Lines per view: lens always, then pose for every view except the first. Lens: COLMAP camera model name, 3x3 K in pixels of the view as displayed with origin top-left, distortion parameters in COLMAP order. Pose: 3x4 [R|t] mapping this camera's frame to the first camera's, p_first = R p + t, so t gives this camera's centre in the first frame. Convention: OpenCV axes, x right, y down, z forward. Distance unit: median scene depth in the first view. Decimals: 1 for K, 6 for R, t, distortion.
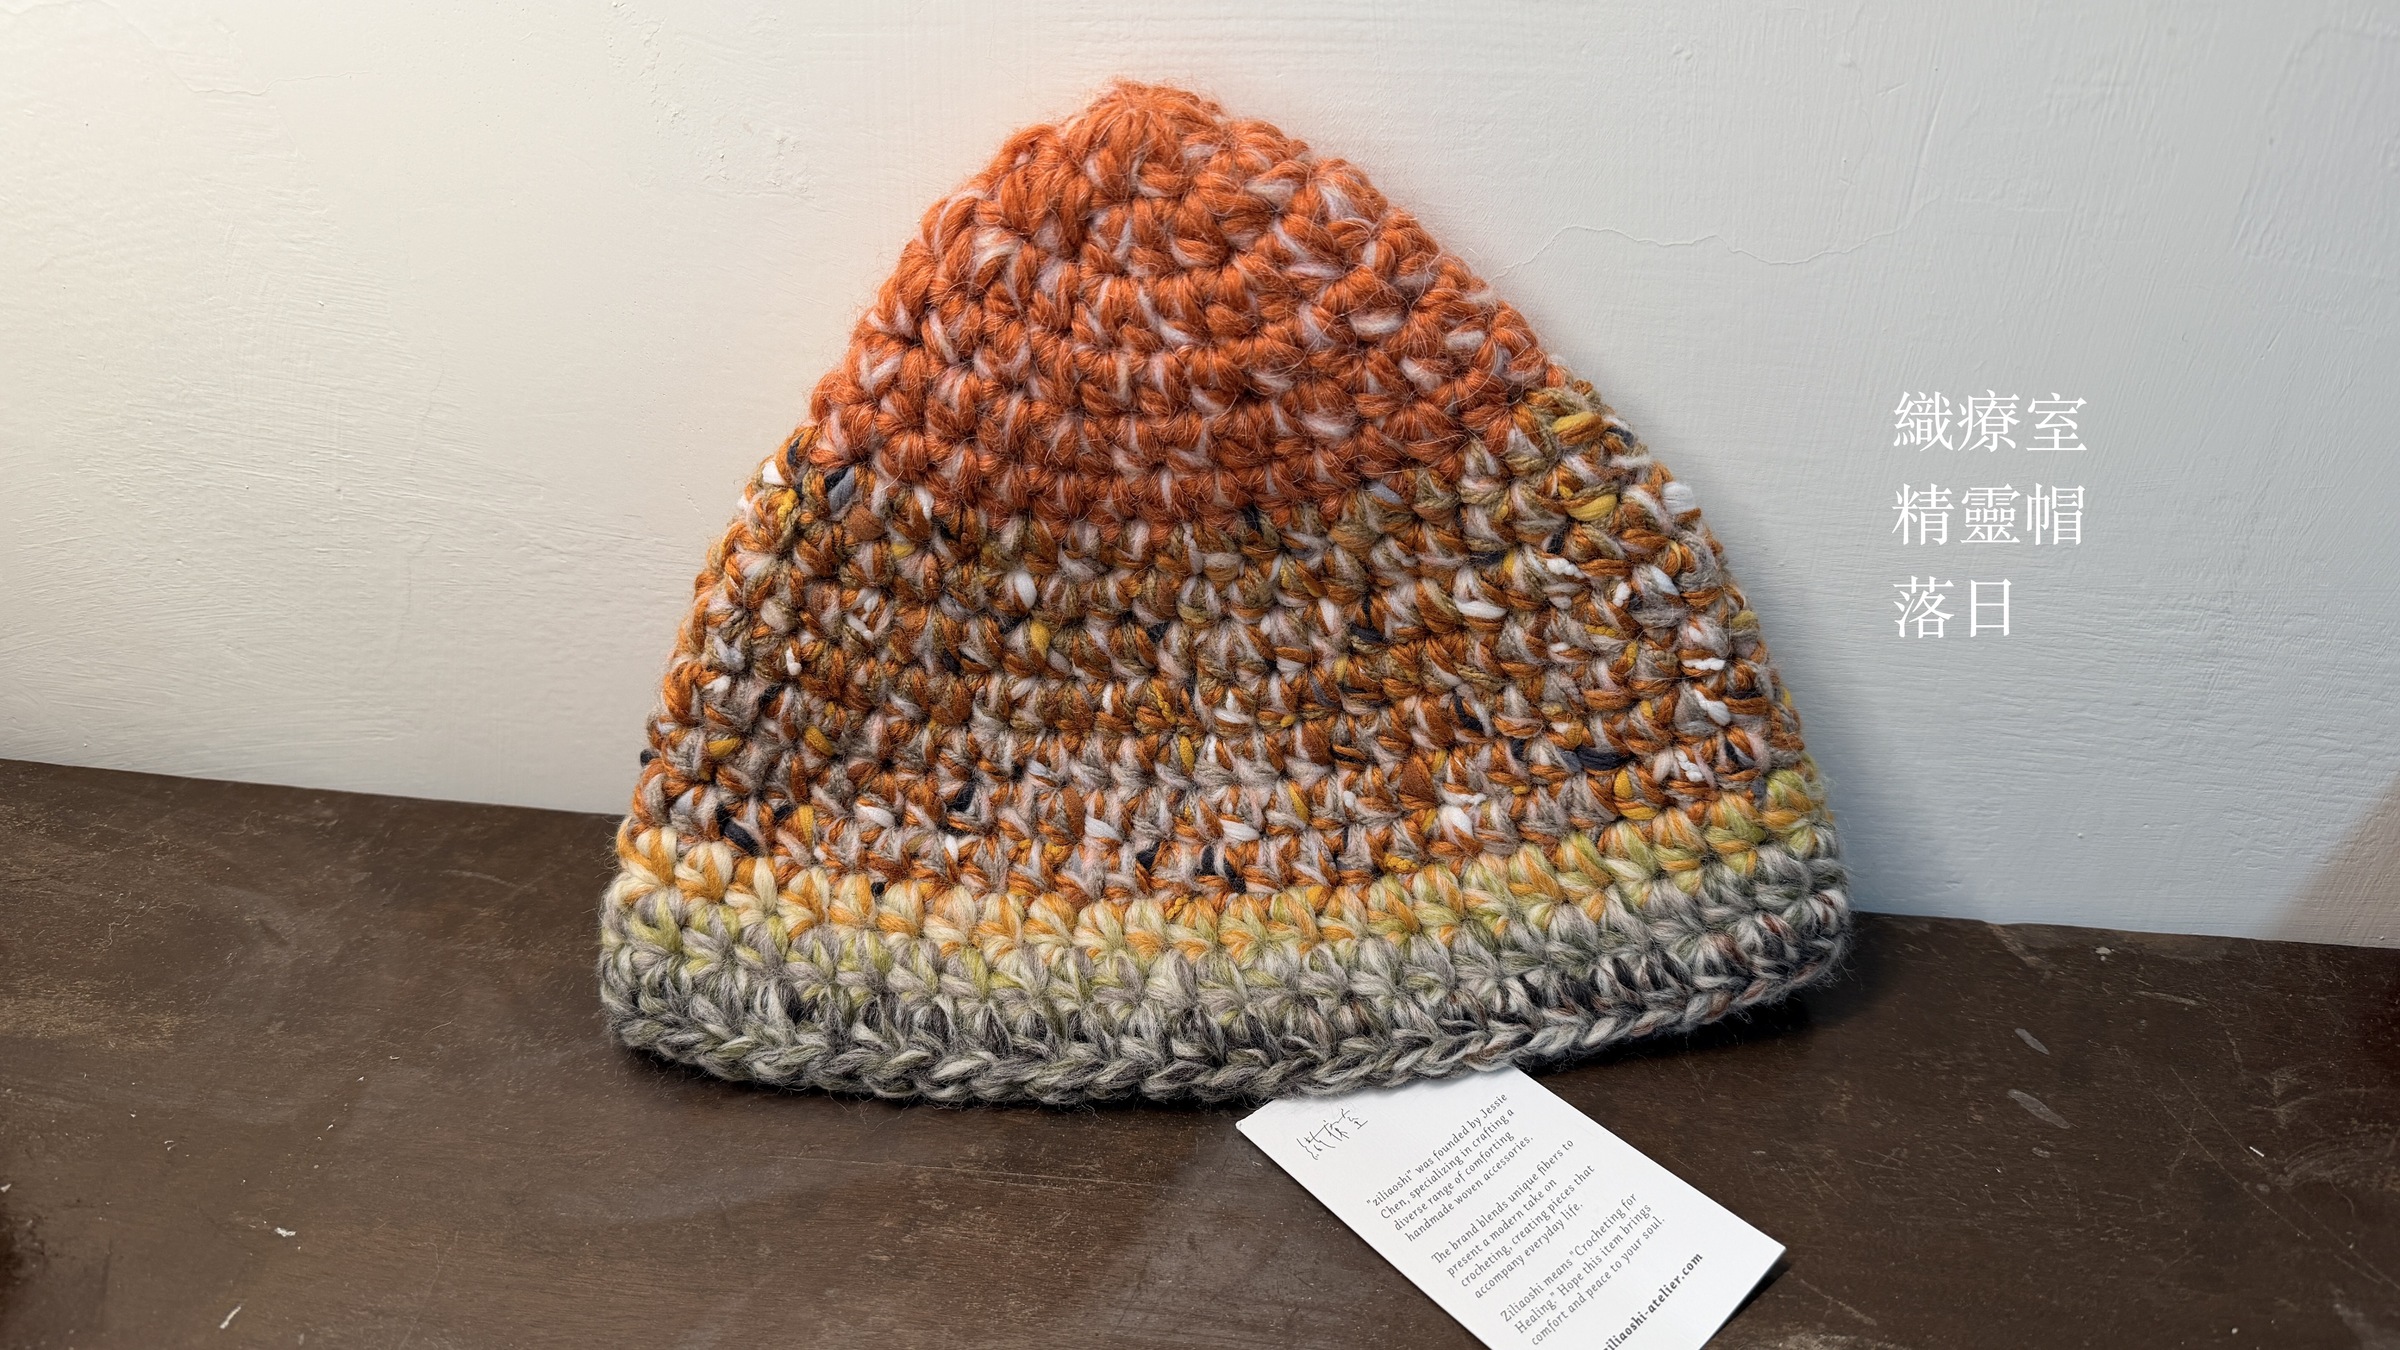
lens RADIAL K [[1791.9, 0, 1256.1], [0, 1791.9, 702.4], [0, 0, 1]] dist [-0.037188, 0.023614]
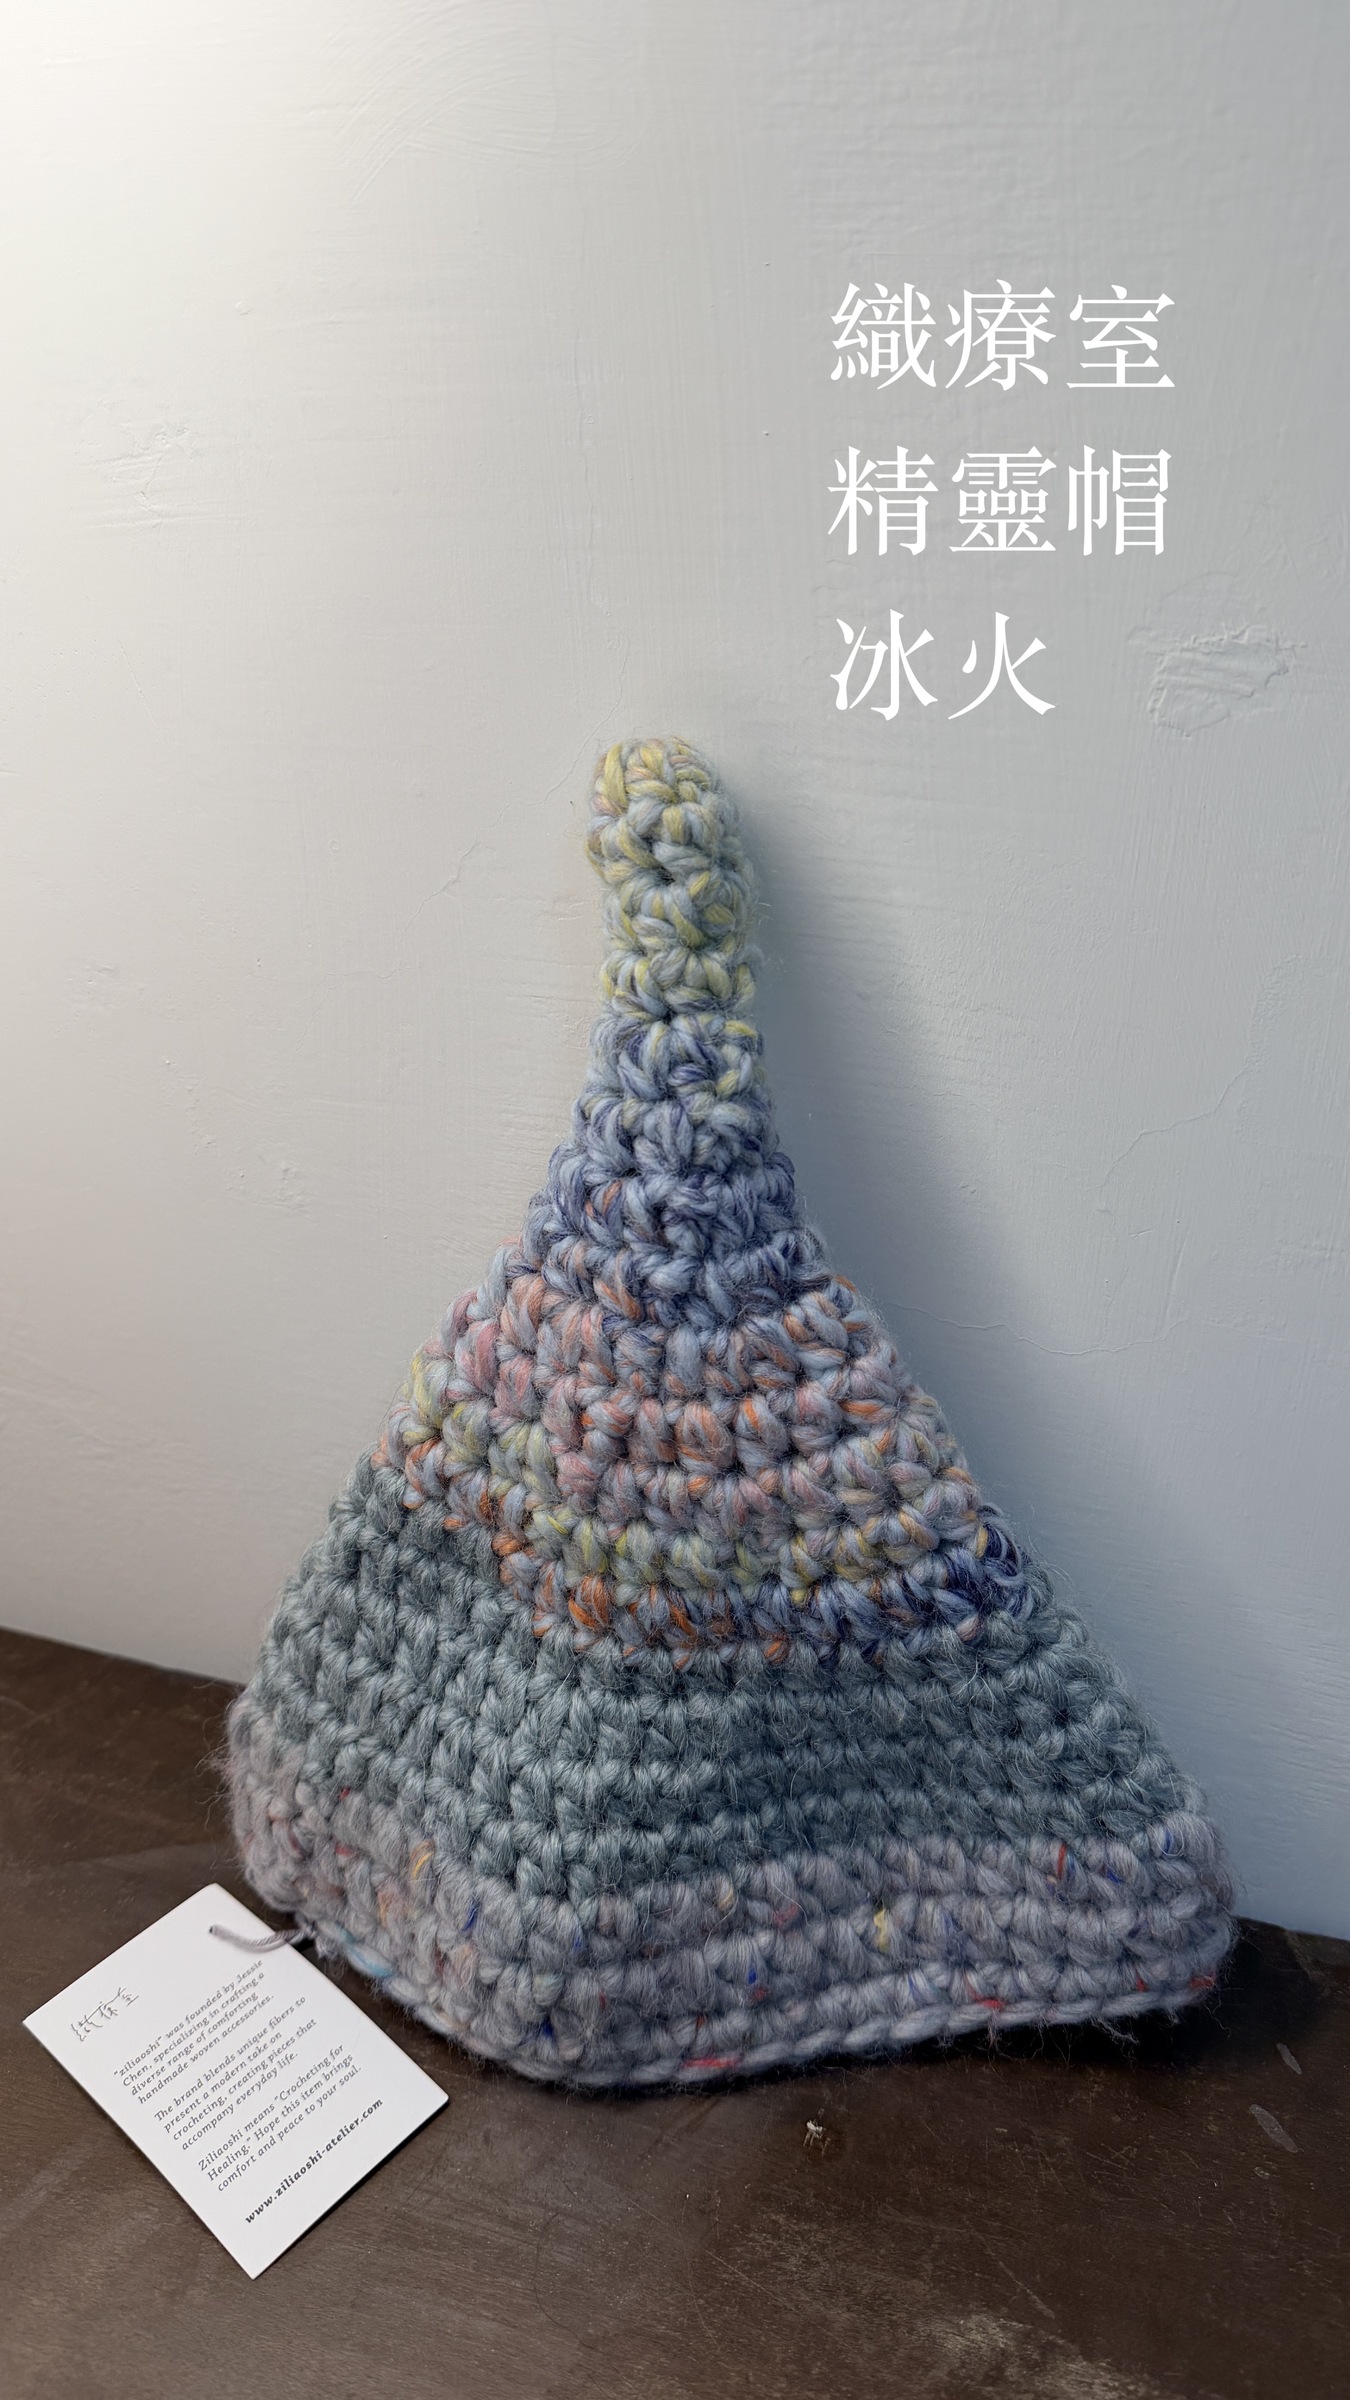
lens RADIAL K [[1791.9, 0, 681.8], [0, 1791.9, 1215.9], [0, 0, 1]] dist [-0.037188, 0.023614]
pose [[0.984938, 0.086140, -0.149921, 0.210698], [-0.105388, 0.986471, -0.125574, -0.158915], [0.137075, 0.139483, 0.980691, -0.208364]]
